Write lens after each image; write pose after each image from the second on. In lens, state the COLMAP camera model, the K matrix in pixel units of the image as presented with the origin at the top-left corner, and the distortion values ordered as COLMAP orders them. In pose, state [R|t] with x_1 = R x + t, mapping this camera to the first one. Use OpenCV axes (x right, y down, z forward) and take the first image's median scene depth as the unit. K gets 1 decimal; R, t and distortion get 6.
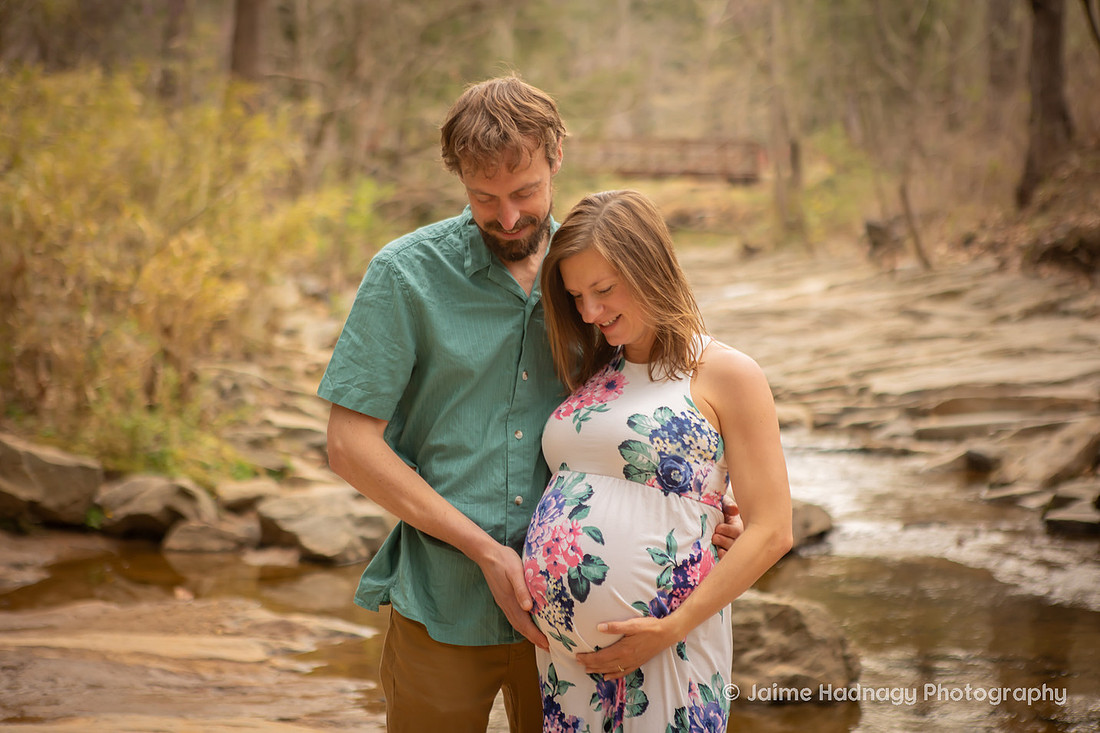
lens RADIAL K [[1996.3, 0, 554.8], [0, 1996.3, 353.8], [0, 0, 1]] dist [0.170536, 0.061442]
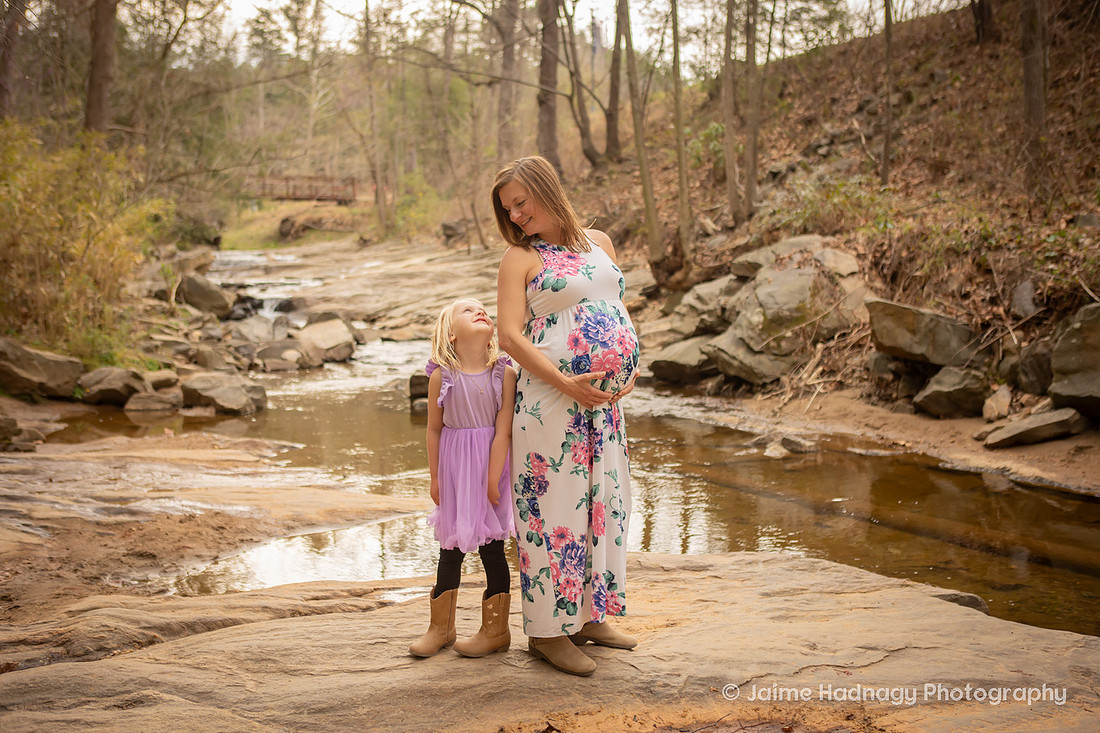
lens RADIAL K [[1181.2, 0, 531.3], [0, 1181.2, 363.7], [0, 0, 1]] dist [-0.034708, 0.037908]
pose [[0.966261, -0.026420, 0.256205, -0.097948], [0.013905, 0.998626, 0.050534, 0.011950], [-0.257188, -0.045266, 0.965301, -0.020489]]
